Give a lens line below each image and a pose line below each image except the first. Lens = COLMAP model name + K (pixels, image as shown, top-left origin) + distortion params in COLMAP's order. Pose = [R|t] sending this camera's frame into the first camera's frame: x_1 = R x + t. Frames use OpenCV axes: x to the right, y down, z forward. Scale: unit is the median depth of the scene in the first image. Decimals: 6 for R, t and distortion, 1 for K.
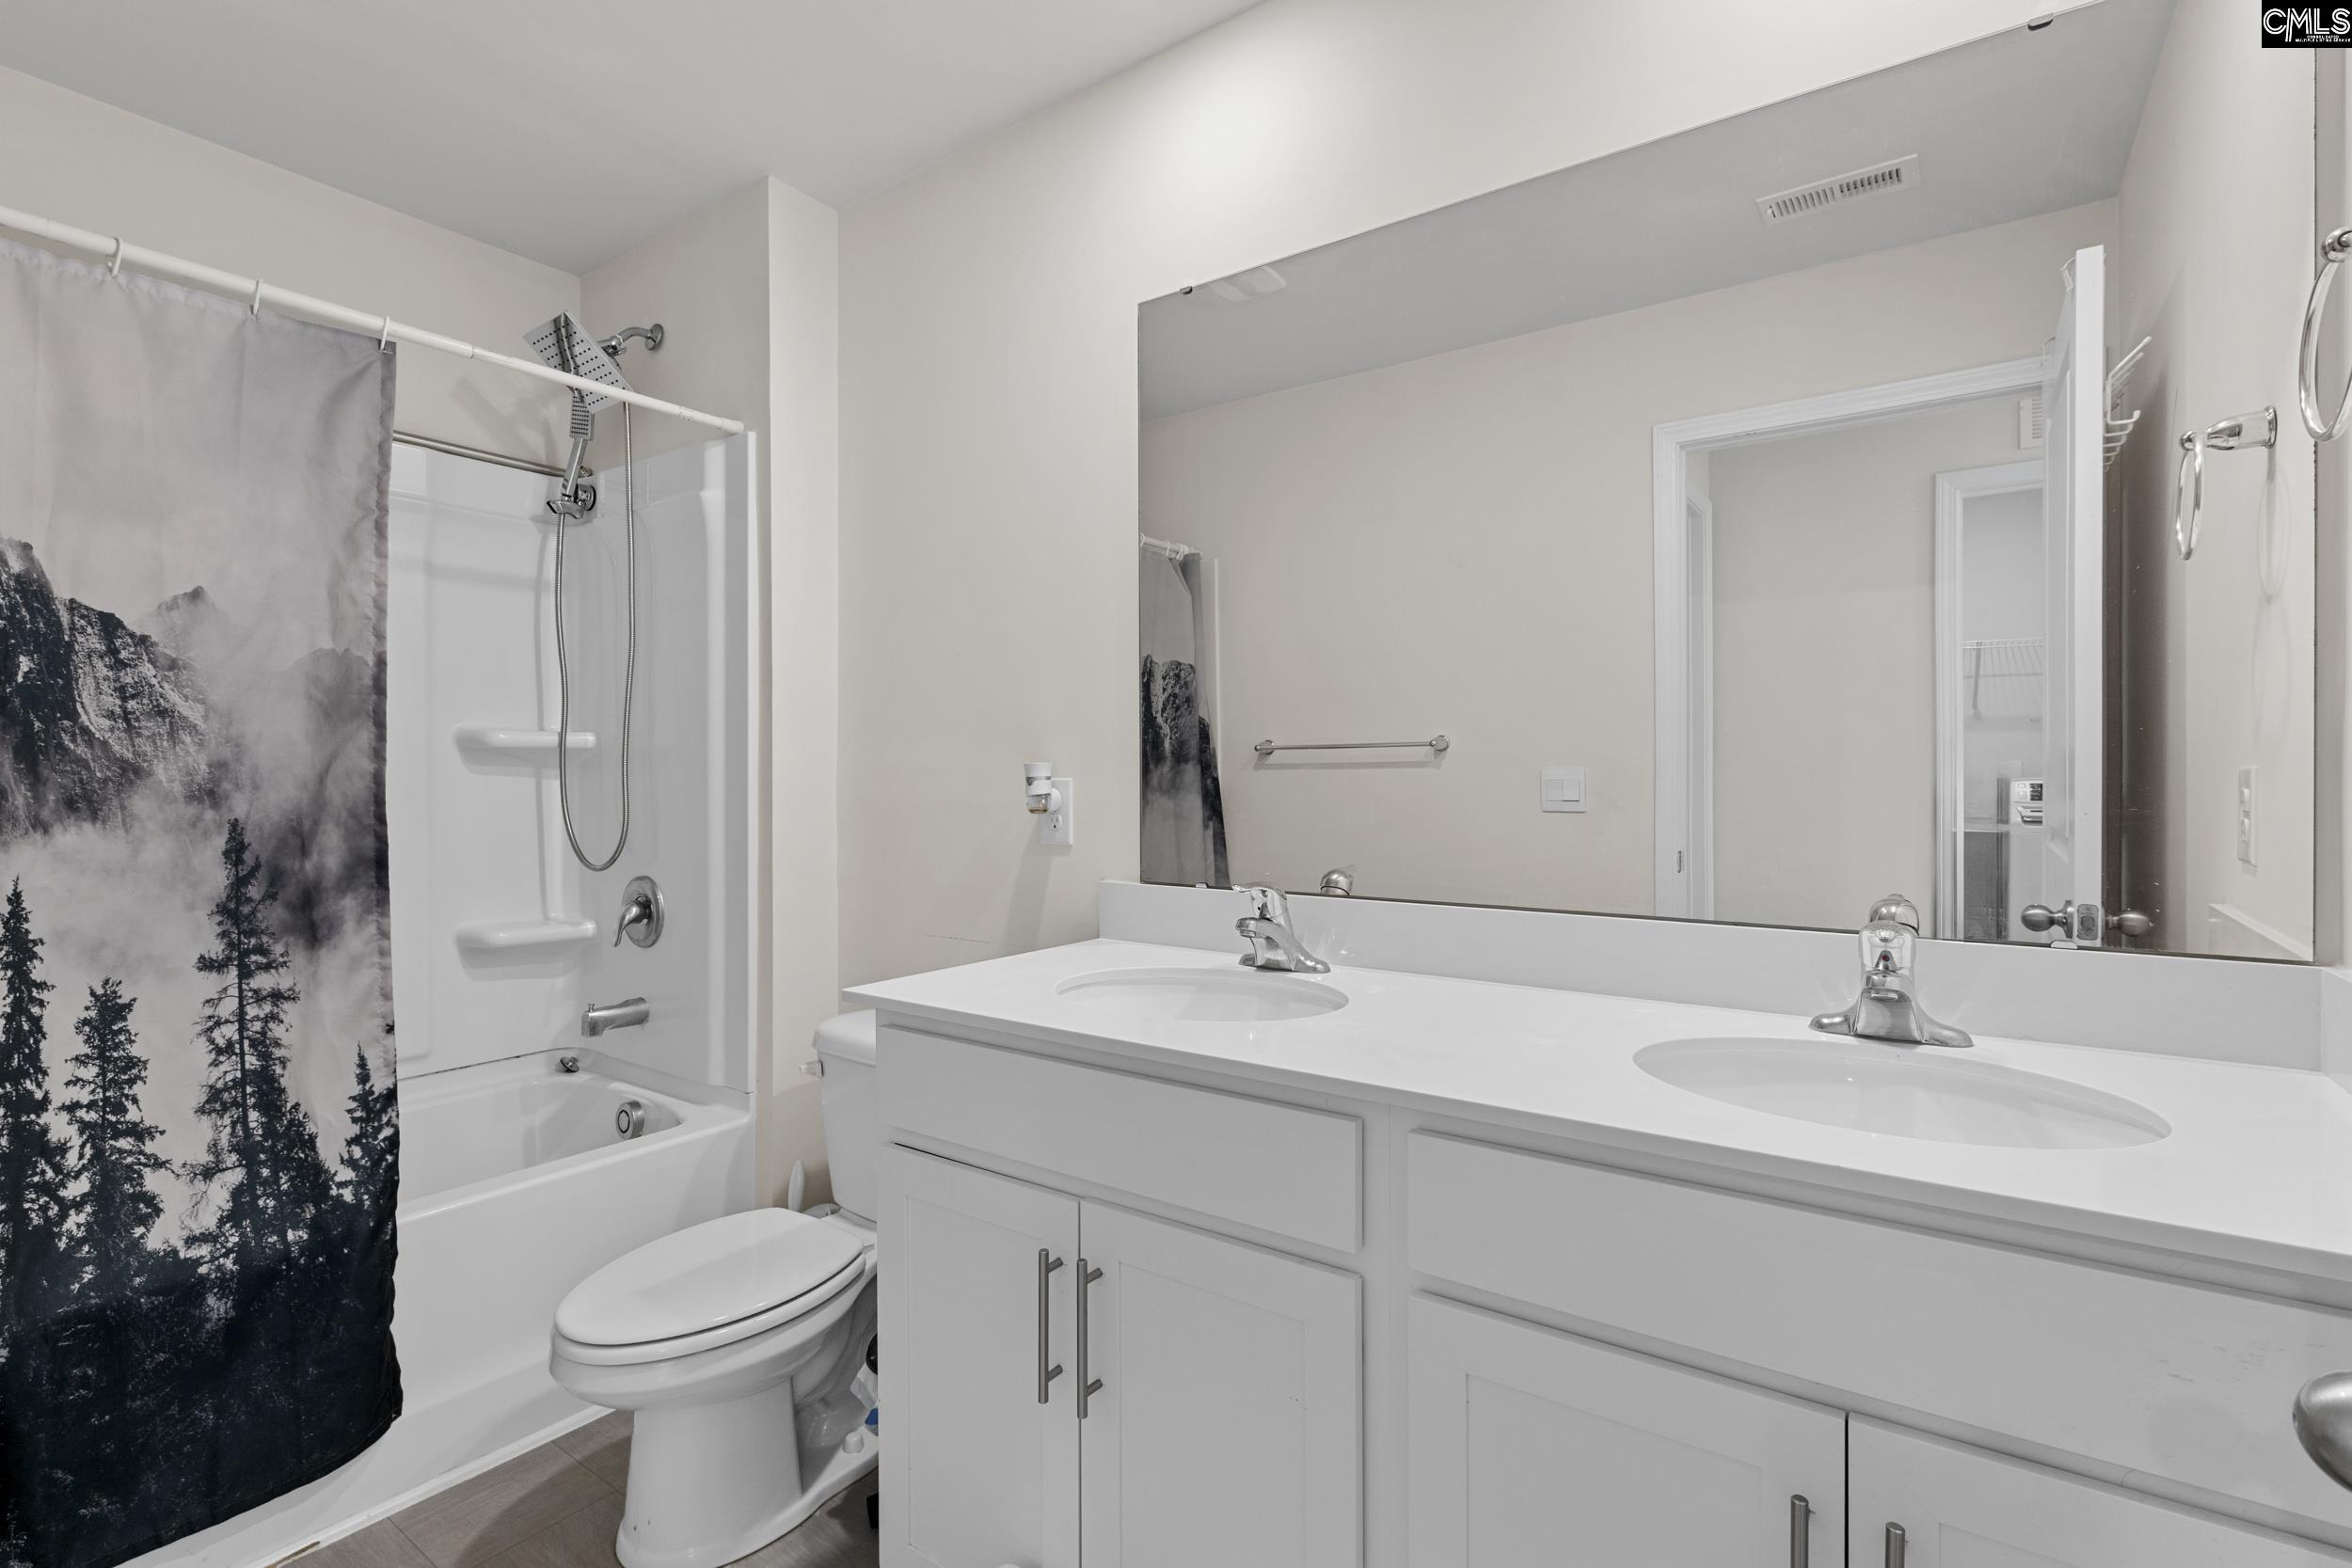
lens RADIAL K [[1074.4, 0, 1176.0], [0, 1074.4, 784.0], [0, 0, 1]] dist [0.001451, 0.000165]
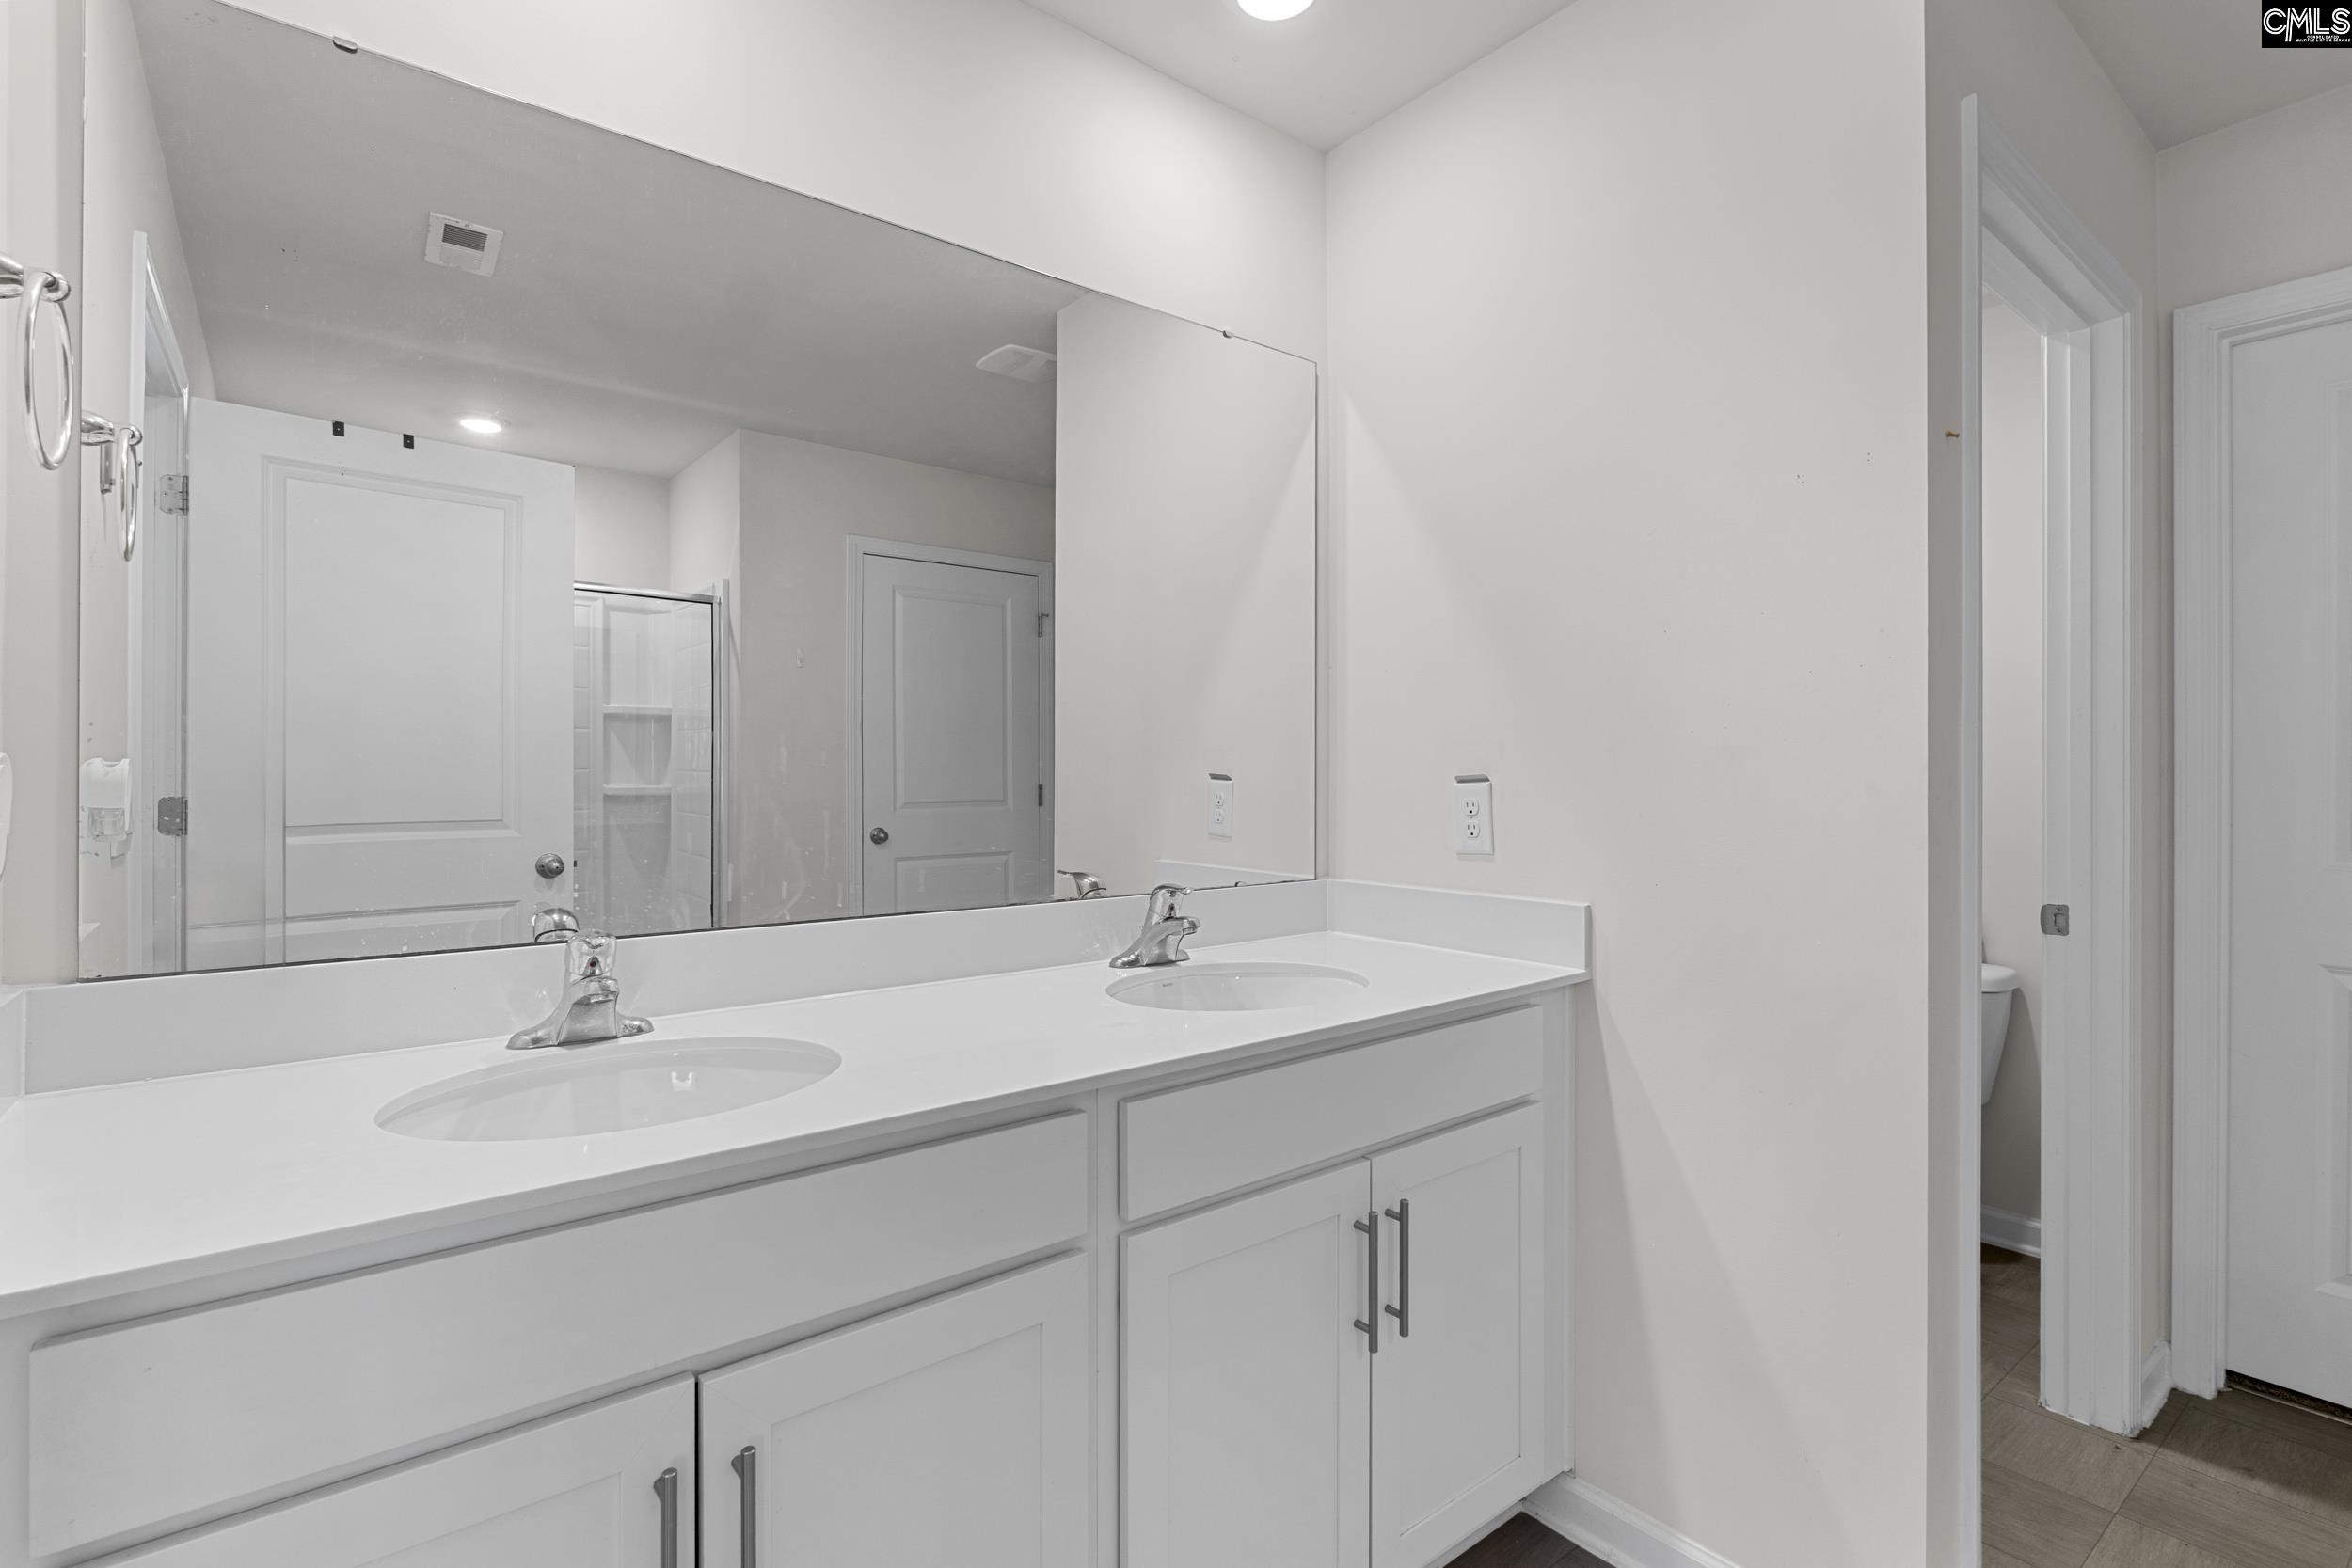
lens RADIAL K [[1100.1, 0, 1176.0], [0, 1100.1, 784.0], [0, 0, 1]] dist [0.001271, 0.000447]
pose [[0.274237, 0.001441, 0.961661, -0.320056], [0.012252, 0.999912, -0.004993, -0.002306], [-0.961584, 0.013151, 0.274196, 0.220822]]
